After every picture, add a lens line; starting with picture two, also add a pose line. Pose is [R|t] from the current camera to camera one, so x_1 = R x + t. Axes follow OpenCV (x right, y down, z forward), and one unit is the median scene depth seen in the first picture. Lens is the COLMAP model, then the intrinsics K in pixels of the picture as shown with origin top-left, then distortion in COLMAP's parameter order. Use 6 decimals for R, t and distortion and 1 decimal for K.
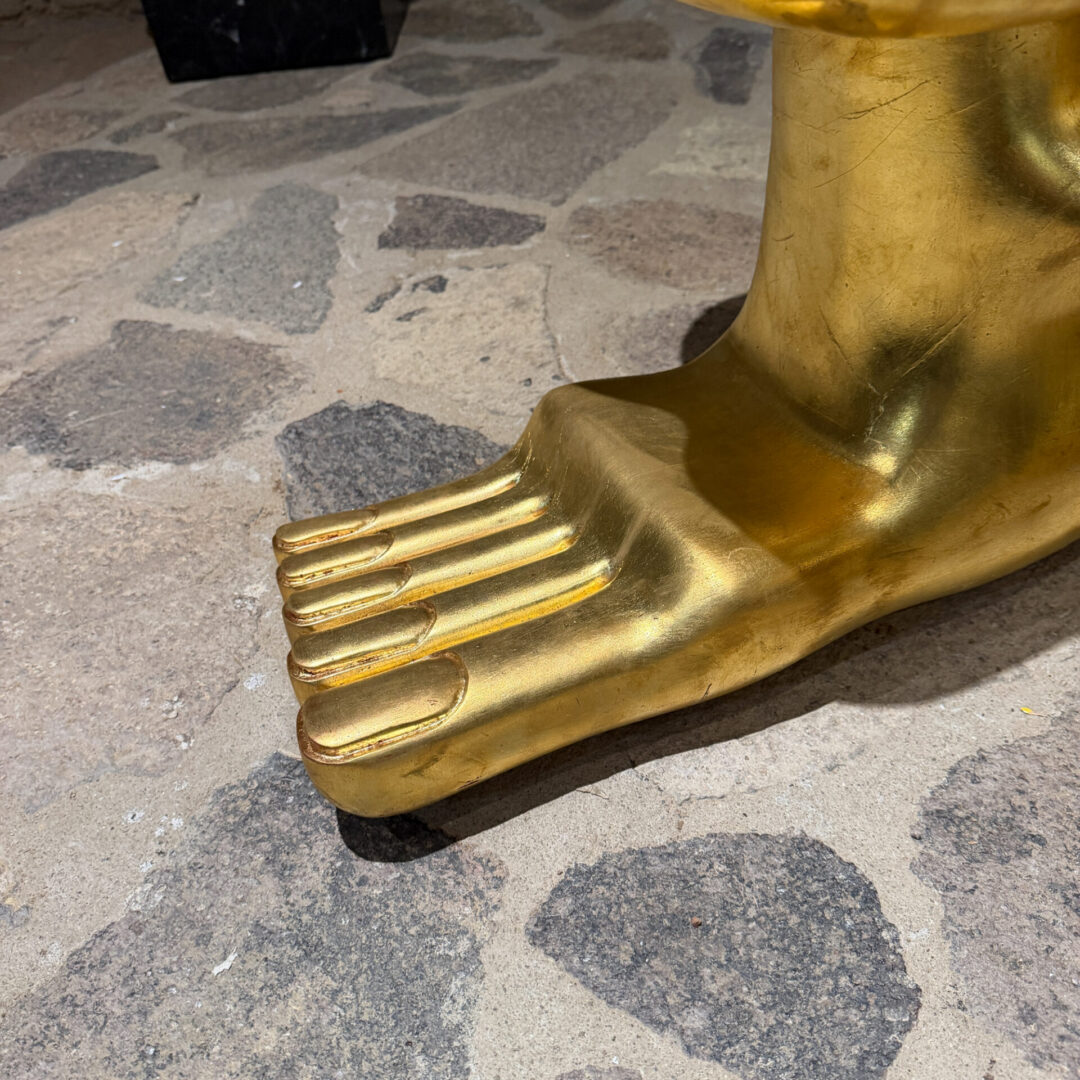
lens RADIAL K [[988.9, 0, 541.4], [0, 988.9, 545.7], [0, 0, 1]] dist [0.177822, -0.396533]
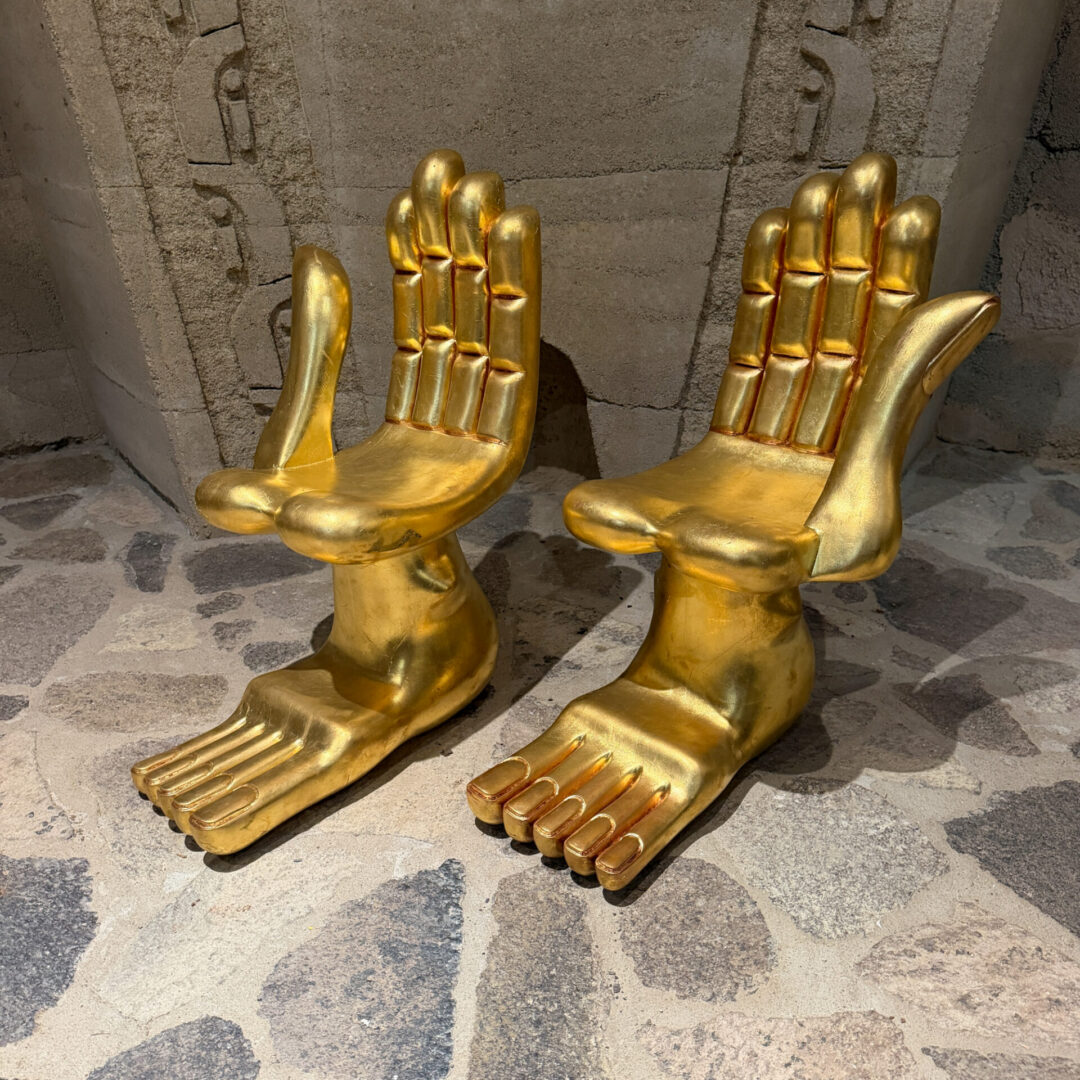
lens RADIAL K [[1031.4, 0, 536.0], [0, 1031.4, 540.2], [0, 0, 1]] dist [0.003708, -0.015671]
pose [[0.882201, -0.111009, 0.457601, -0.010153], [0.247489, 0.936068, -0.250050, 0.054955], [-0.400588, 0.333846, 0.853274, -1.279353]]
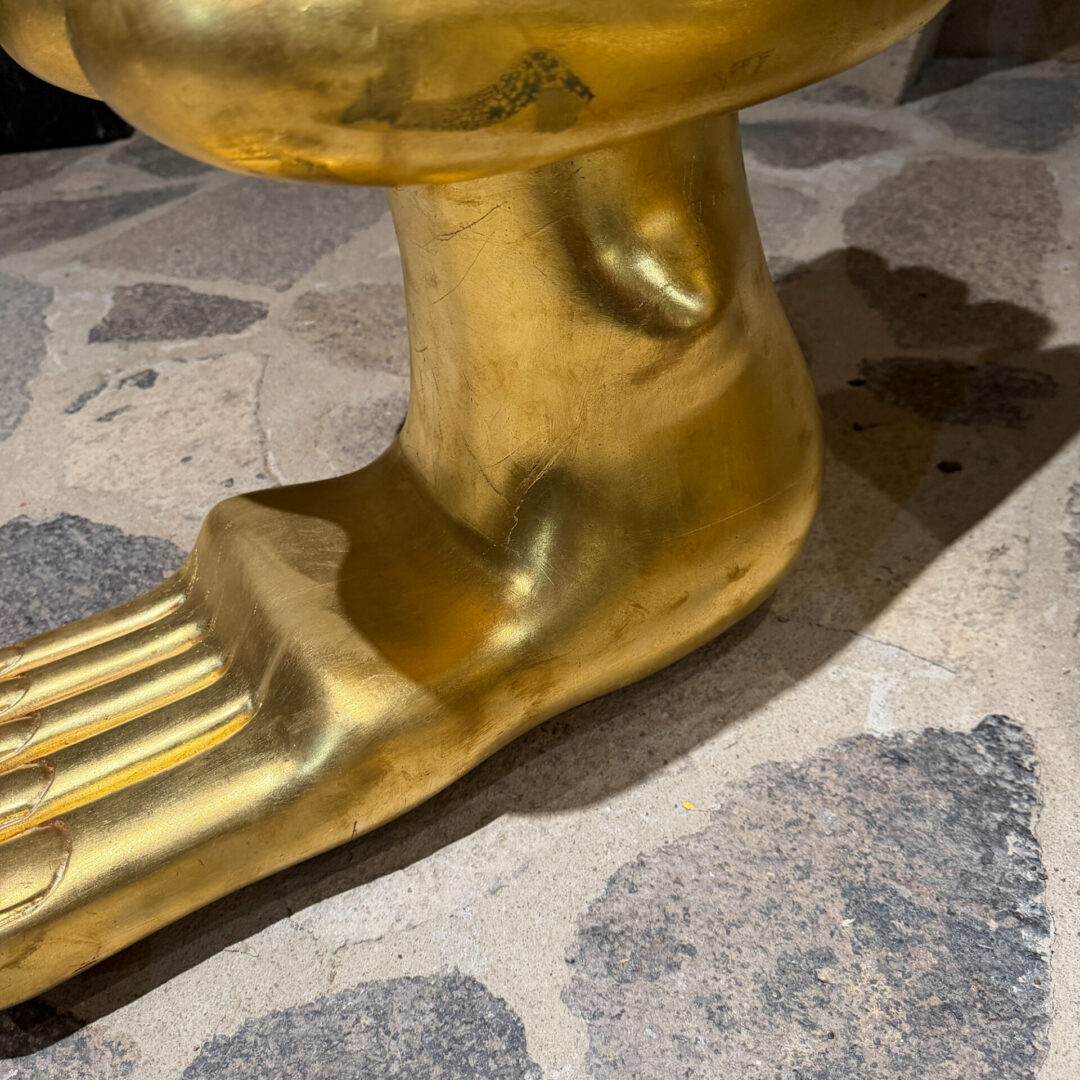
lens RADIAL K [[992.1, 0, 539.3], [0, 992.1, 536.9], [0, 0, 1]] dist [0.122768, -0.241500]
pose [[0.987987, -0.070390, 0.137577, 0.205470], [0.077267, 0.995981, -0.045297, -0.065810], [-0.133836, 0.055383, 0.989455, 0.016340]]
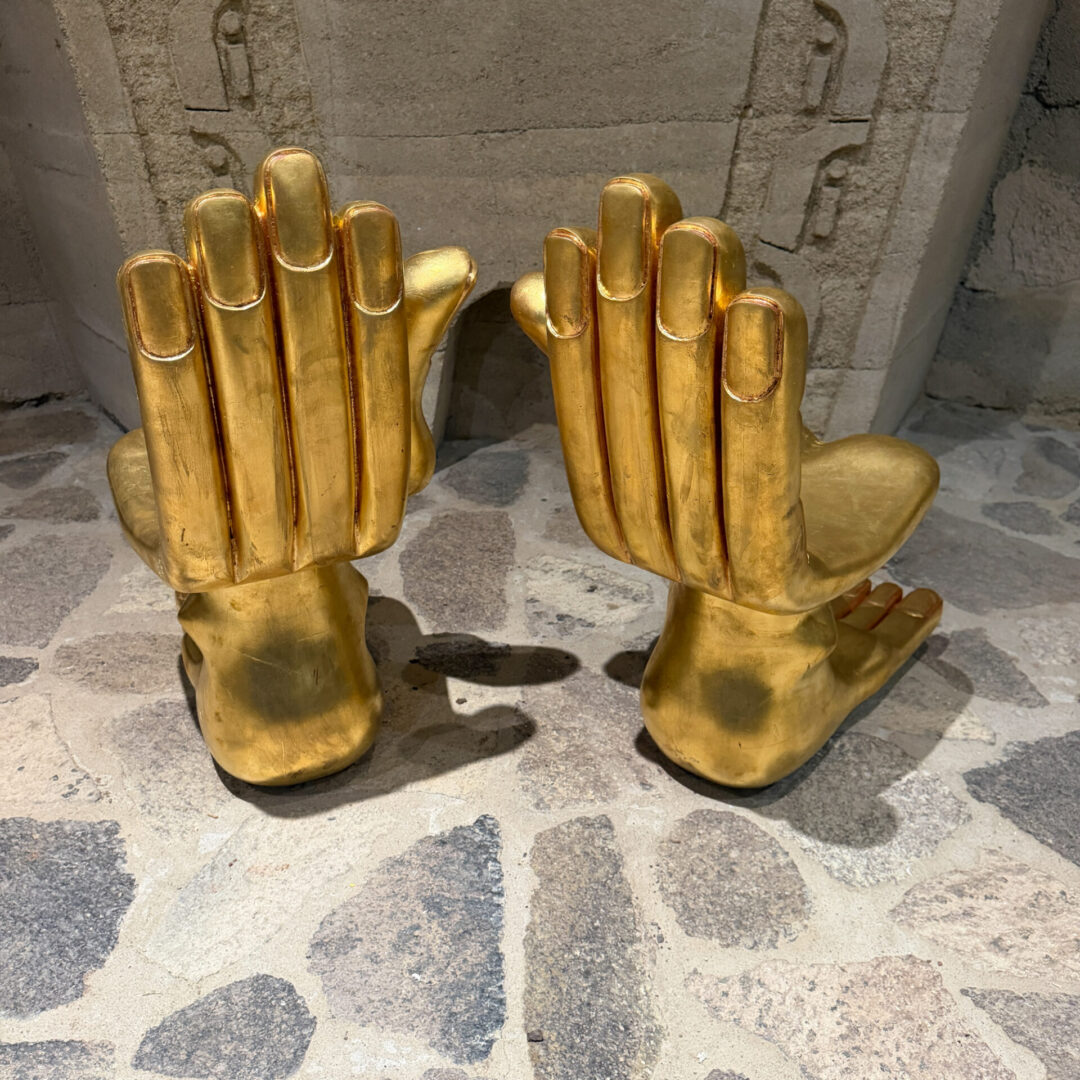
lens RADIAL K [[1031.1, 0, 526.7], [0, 1031.1, 539.6], [0, 0, 1]] dist [0.021215, -0.048510]
pose [[0.862828, -0.134364, 0.487313, -0.166959], [0.260234, 0.944534, -0.200335, 0.004014], [-0.433366, 0.299670, 0.849936, -1.205076]]
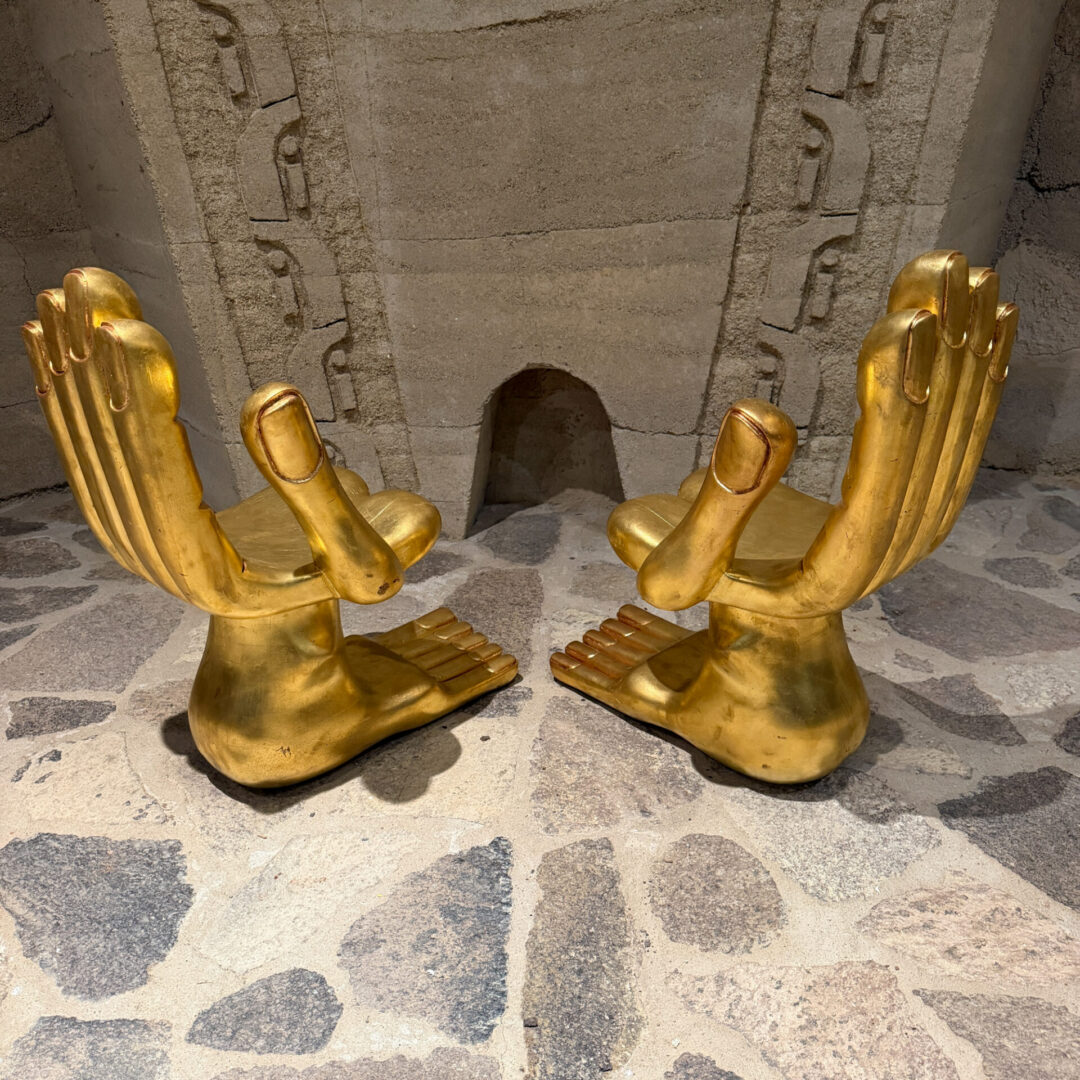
lens RADIAL K [[1031.2, 0, 540.0], [0, 1031.2, 540.0], [0, 0, 1]] dist [0.047165, -0.093880]
pose [[0.888467, -0.112445, 0.444952, -0.191009], [0.253832, 0.928130, -0.272293, 0.138050], [-0.382355, 0.354866, 0.853156, -1.542021]]
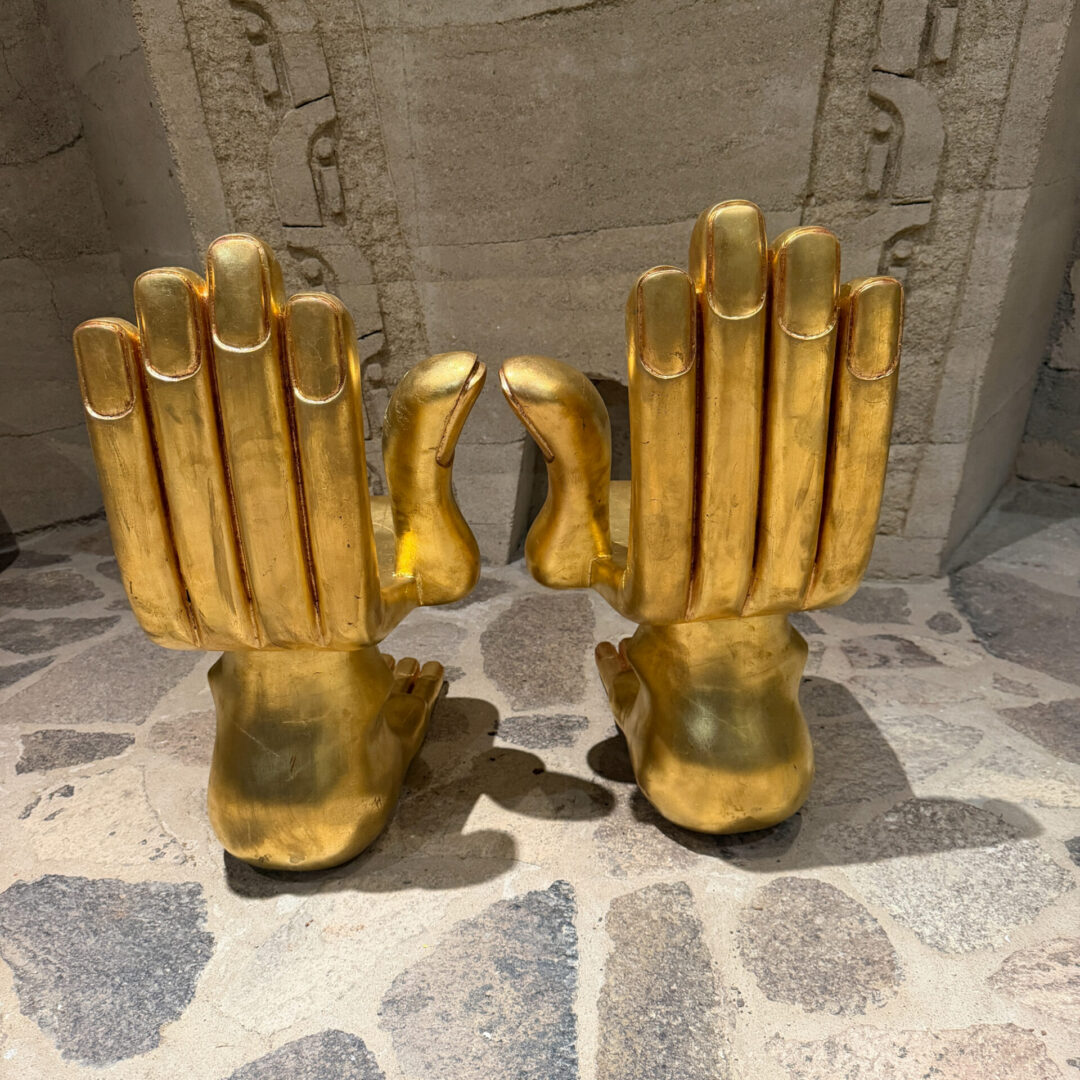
lens RADIAL K [[1036.4, 0, 529.5], [0, 1036.4, 540.0], [0, 0, 1]] dist [-0.007665, -0.002407]
pose [[0.903941, -0.095991, 0.416744, -0.145166], [0.251977, 0.906916, -0.337656, 0.169551], [-0.345540, 0.410231, 0.843986, -1.224691]]
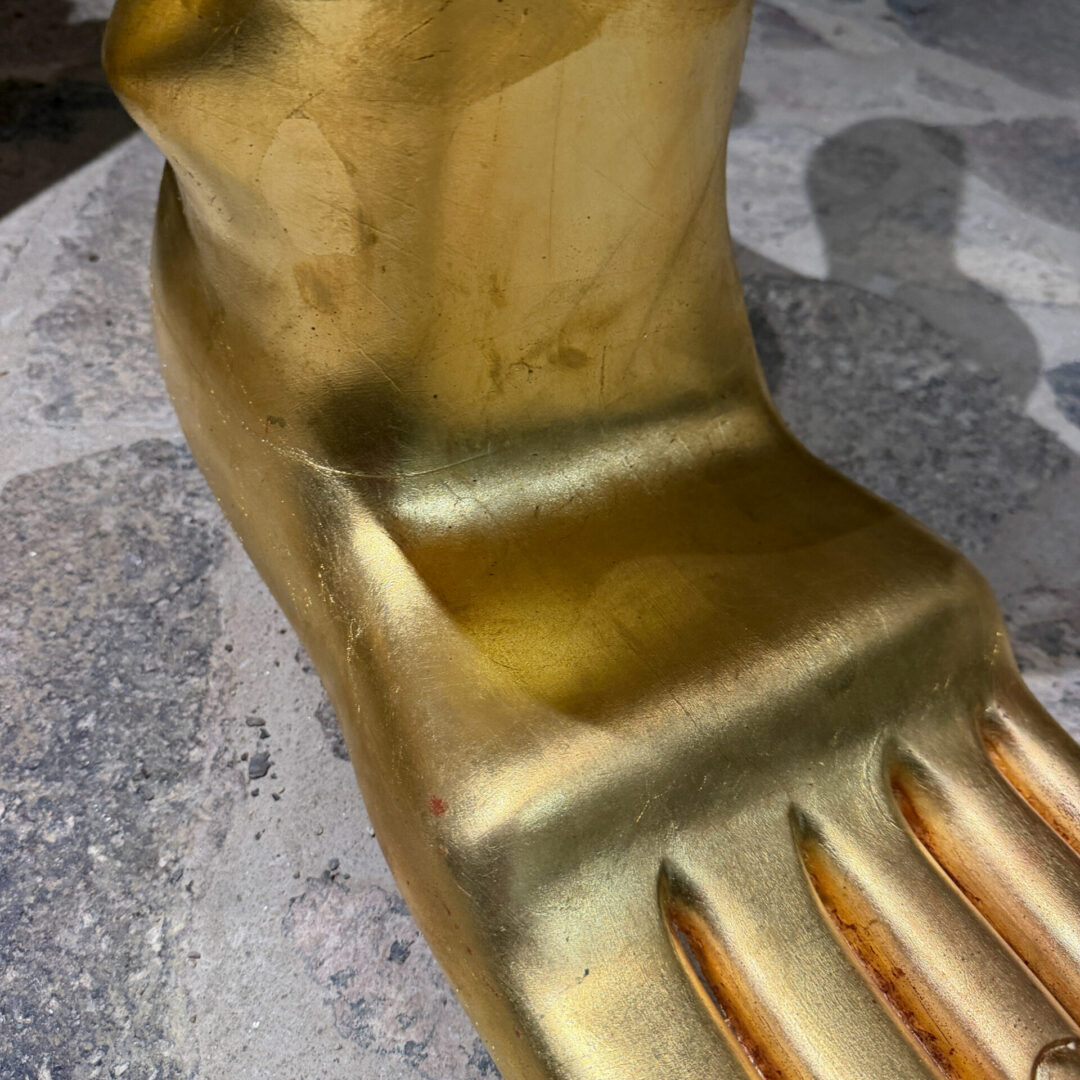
lens RADIAL K [[1031.4, 0, 536.0], [0, 1031.4, 540.2], [0, 0, 1]] dist [0.003708, -0.015671]
pose [[0.826424, -0.271531, 0.493249, 0.773618], [0.231348, 0.962424, 0.142194, 0.192523], [-0.513325, -0.003400, 0.858188, -0.097265]]
